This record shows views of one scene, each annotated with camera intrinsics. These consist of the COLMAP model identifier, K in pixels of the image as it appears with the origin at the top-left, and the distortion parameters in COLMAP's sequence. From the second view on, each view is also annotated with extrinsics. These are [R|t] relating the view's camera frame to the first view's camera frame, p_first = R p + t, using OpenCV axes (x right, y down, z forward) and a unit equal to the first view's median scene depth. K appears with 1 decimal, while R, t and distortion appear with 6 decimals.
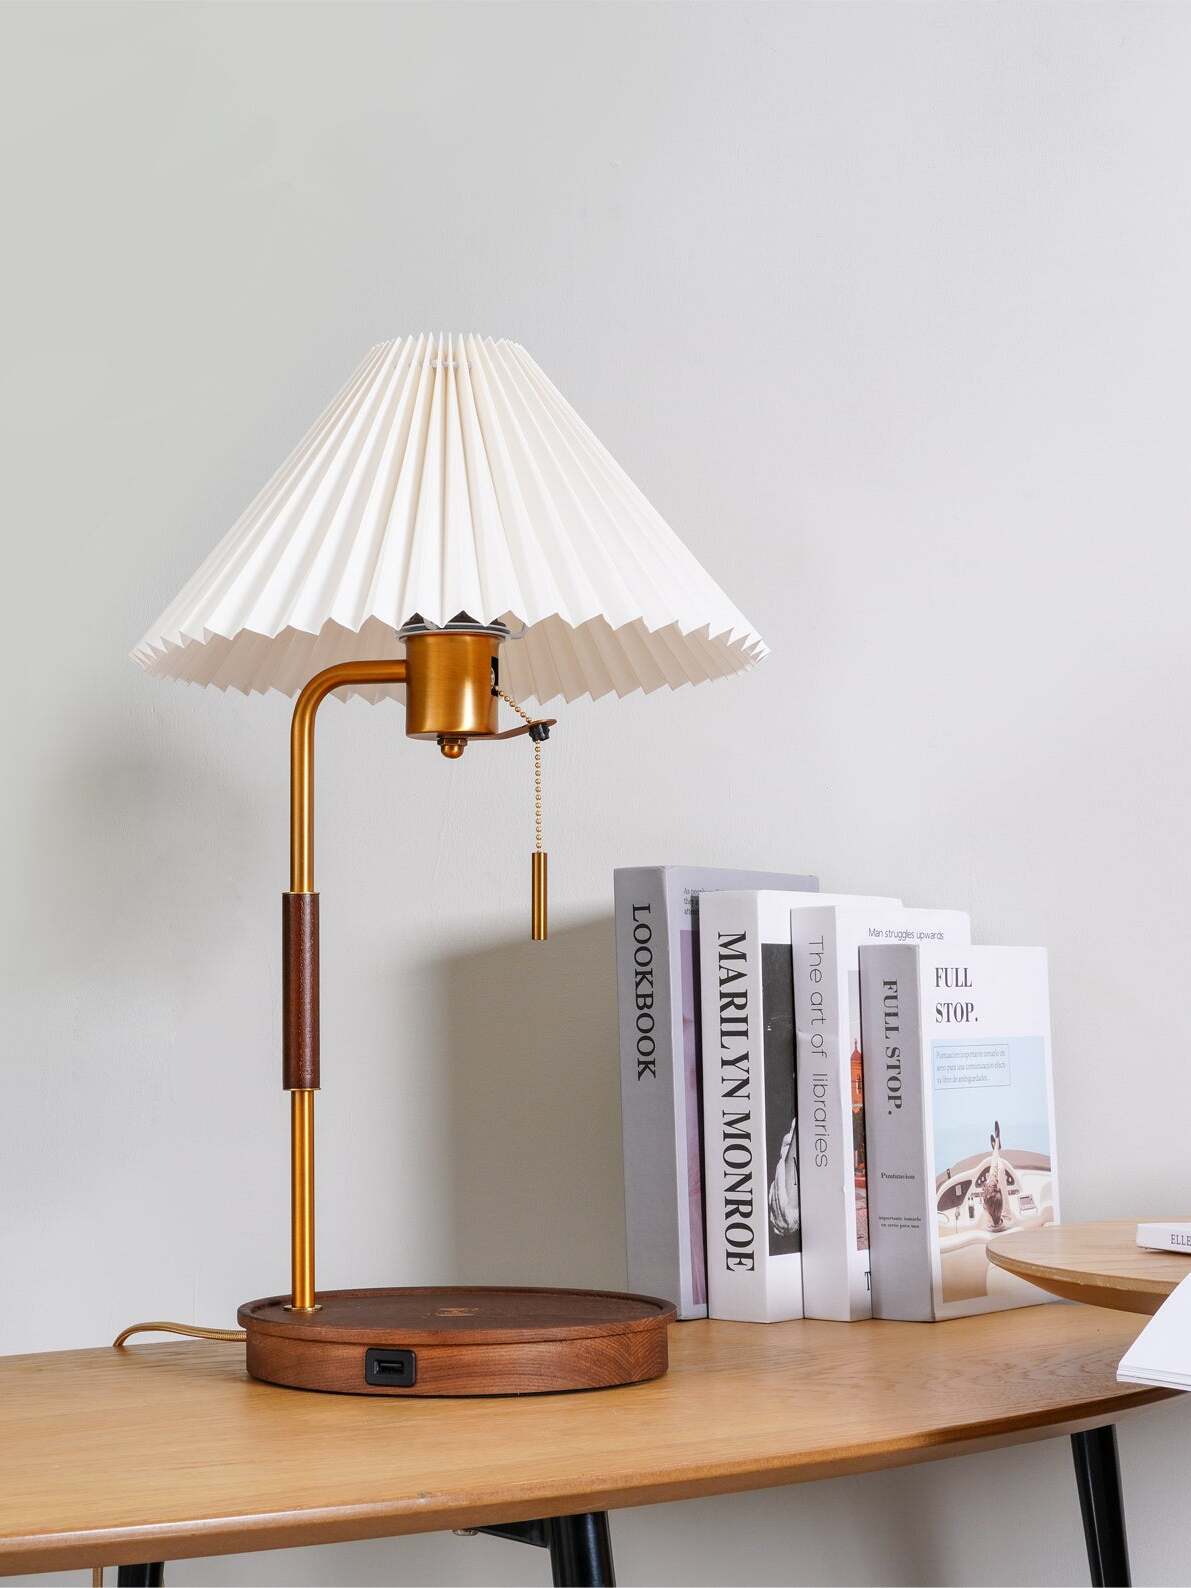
lens RADIAL K [[2638.5, 0, 400.6], [0, 2638.5, 747.0], [0, 0, 1]] dist [0.040673, 0.000000]
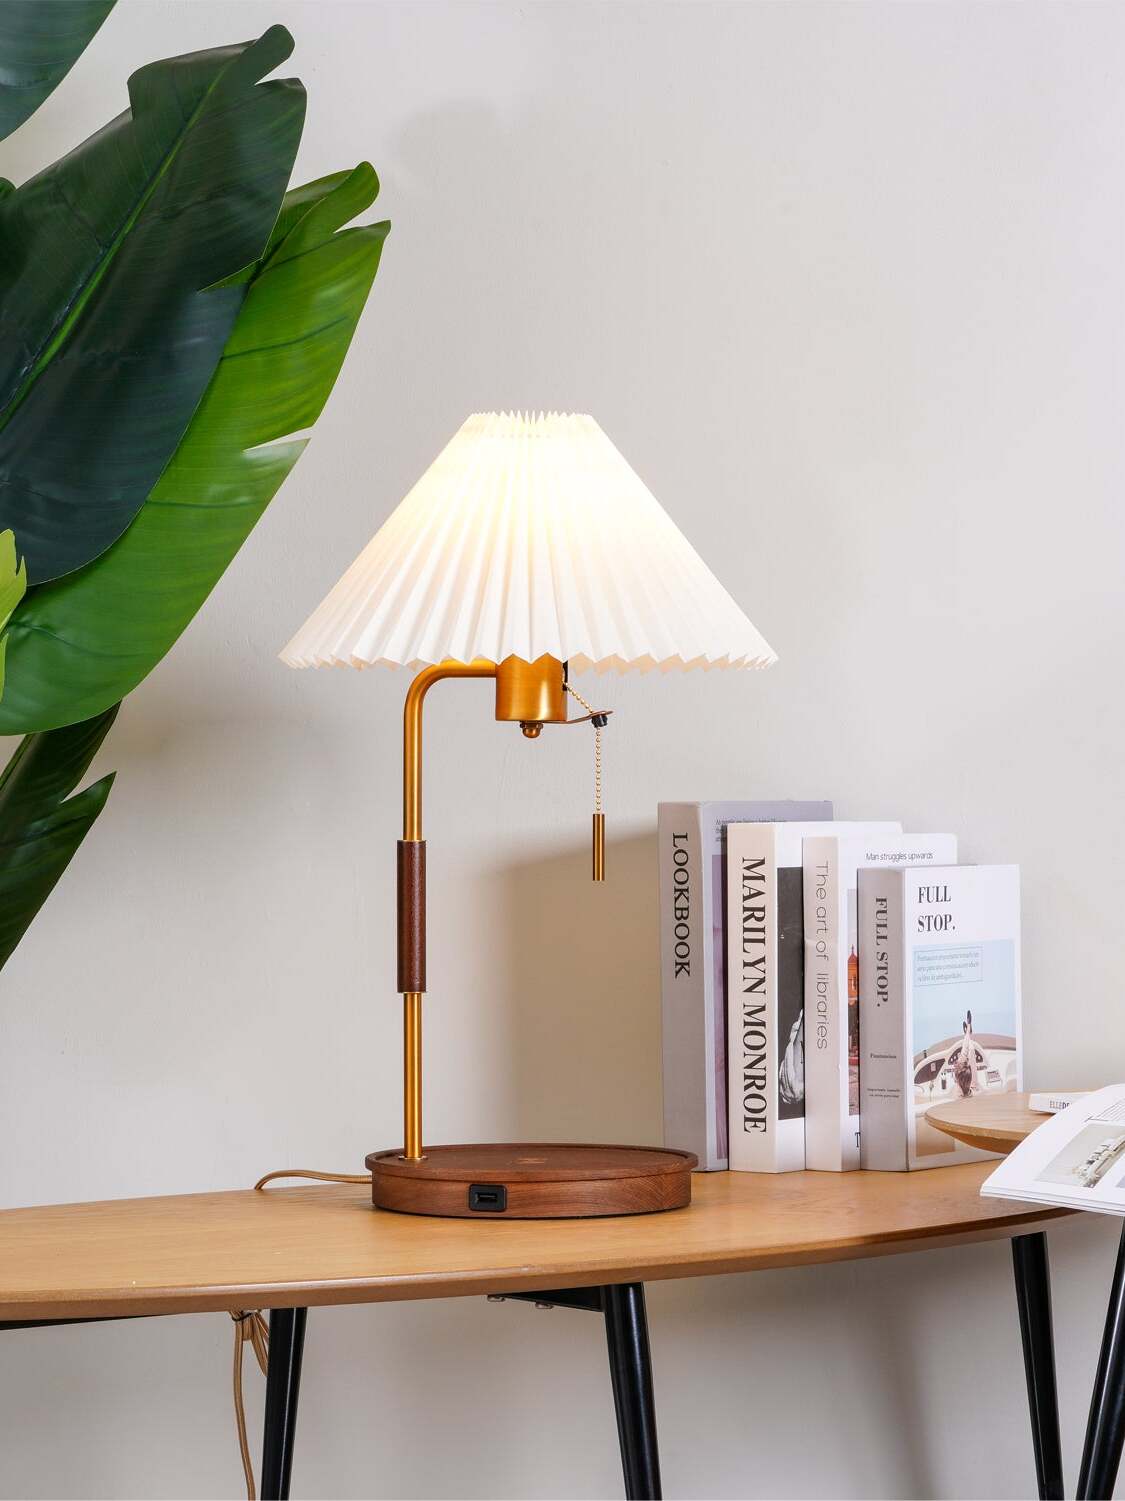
lens RADIAL K [[3994.6, 0, 563.4], [0, 3994.6, 756.8], [0, 0, 1]] dist [-0.217787, 0.000000]
pose [[0.998585, 0.005416, 0.052902, -0.059996], [-0.010415, 0.995454, 0.094677, -0.151396], [-0.052149, -0.095094, 0.994101, -0.827603]]
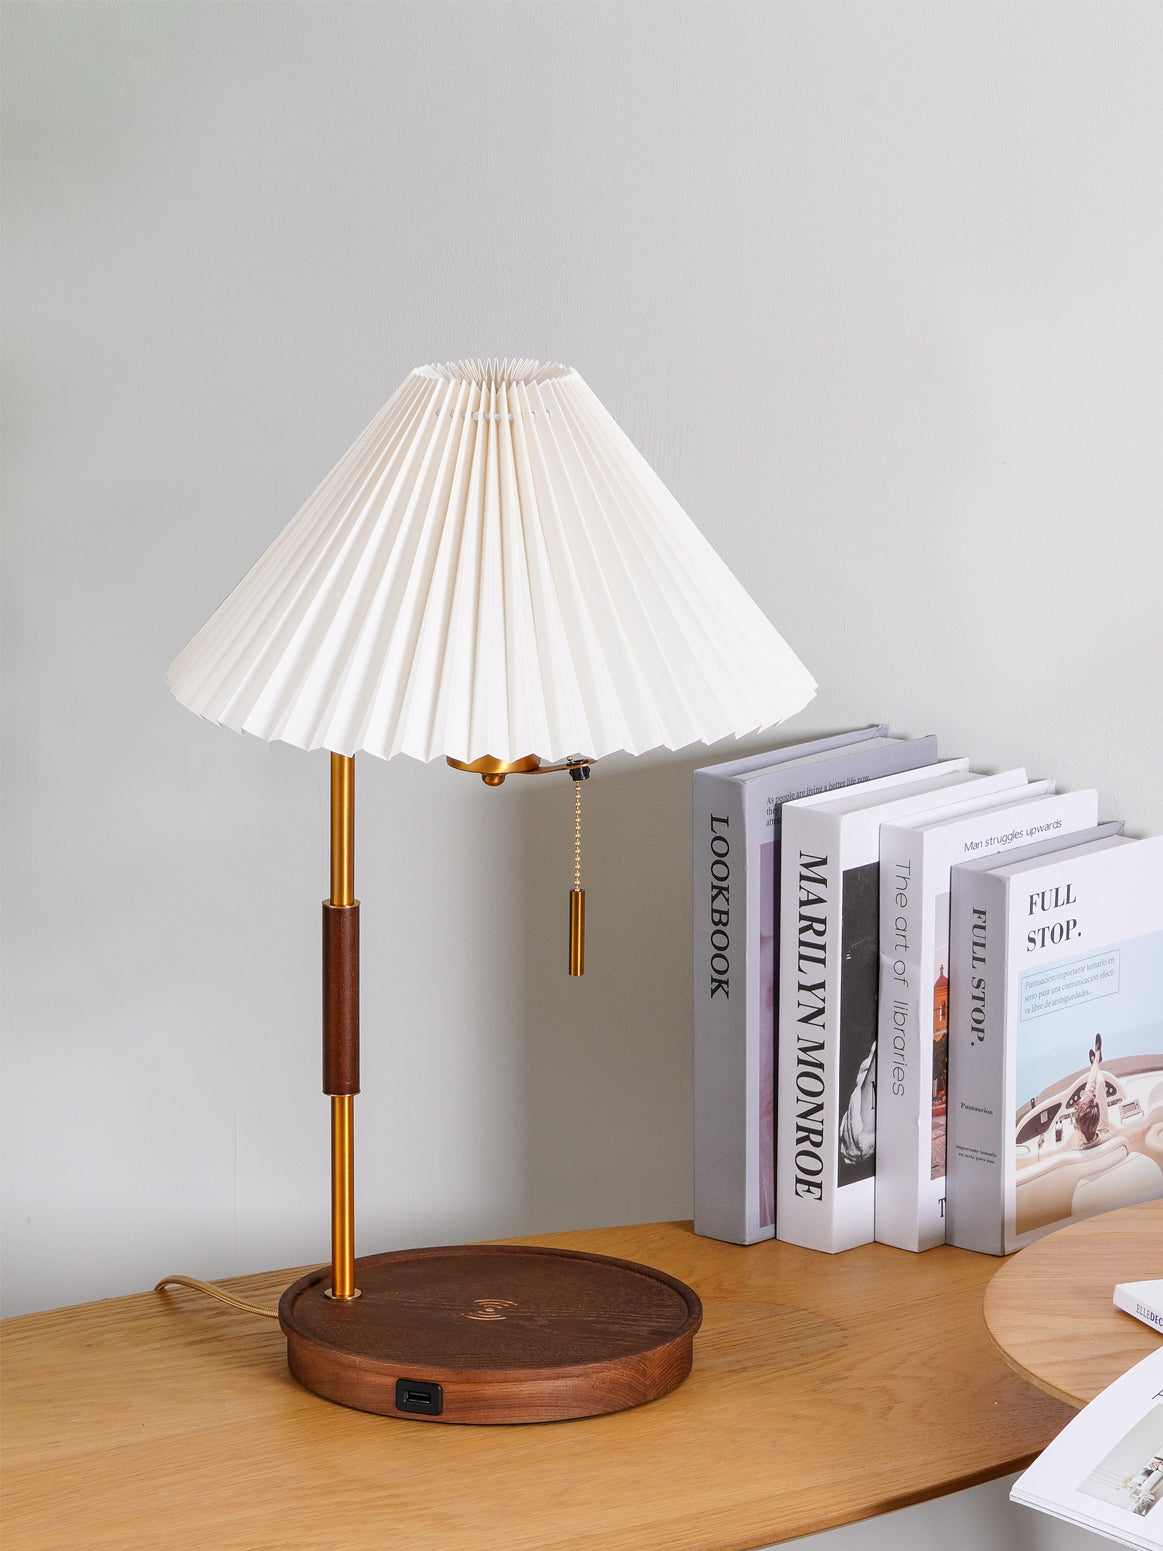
lens RADIAL K [[5549.9, 0, 580.0], [0, 5549.9, 777.9], [0, 0, 1]] dist [-0.232876, 0.000000]
pose [[0.999723, 0.018271, -0.014857, 0.073321], [-0.012668, 0.949090, 0.314751, -0.578627], [0.019851, -0.314476, 0.949058, -0.859006]]
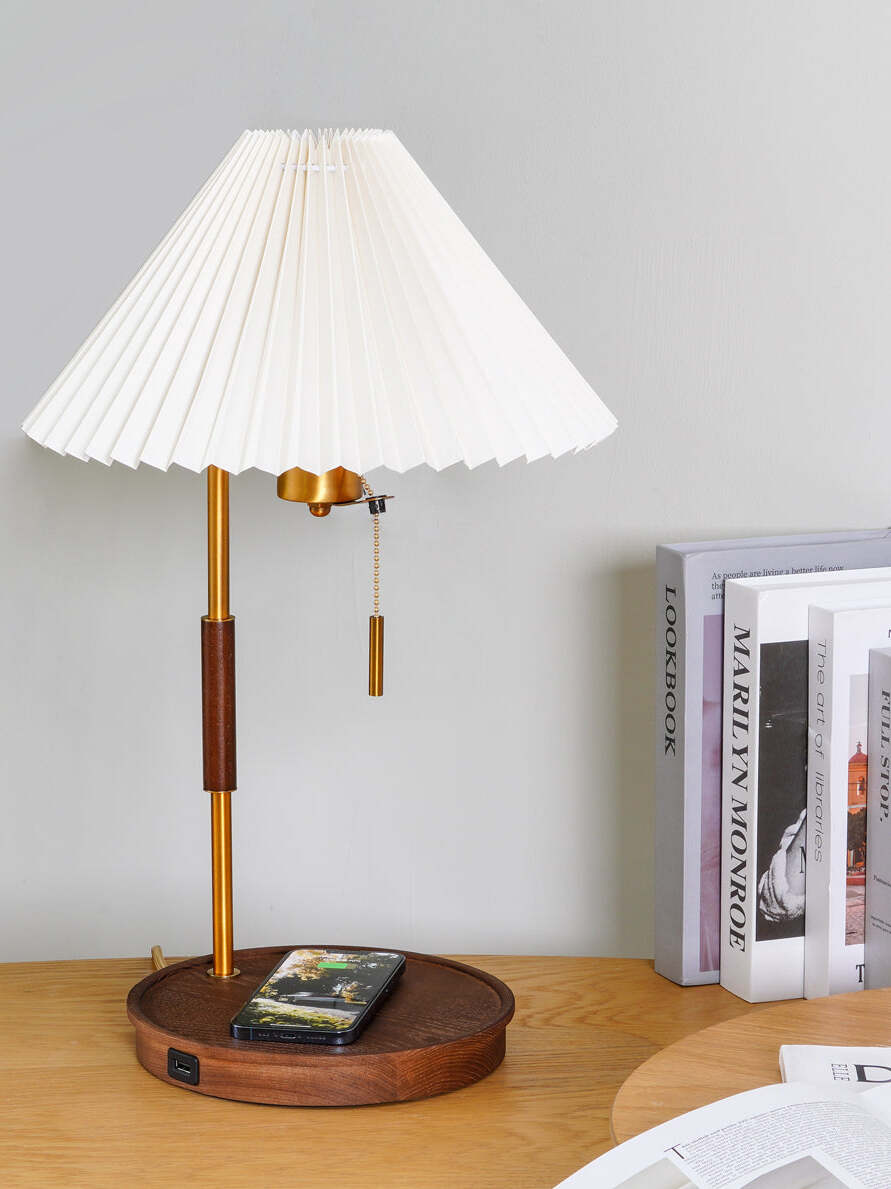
lens RADIAL K [[3380.8, 0, 363.4], [0, 3380.8, 582.9], [0, 0, 1]] dist [0.096574, 0.000000]
pose [[0.885585, 0.086552, -0.456341, 0.593566], [0.043194, 0.962881, 0.266449, -0.299414], [0.462464, -0.255674, 0.848974, -0.153421]]
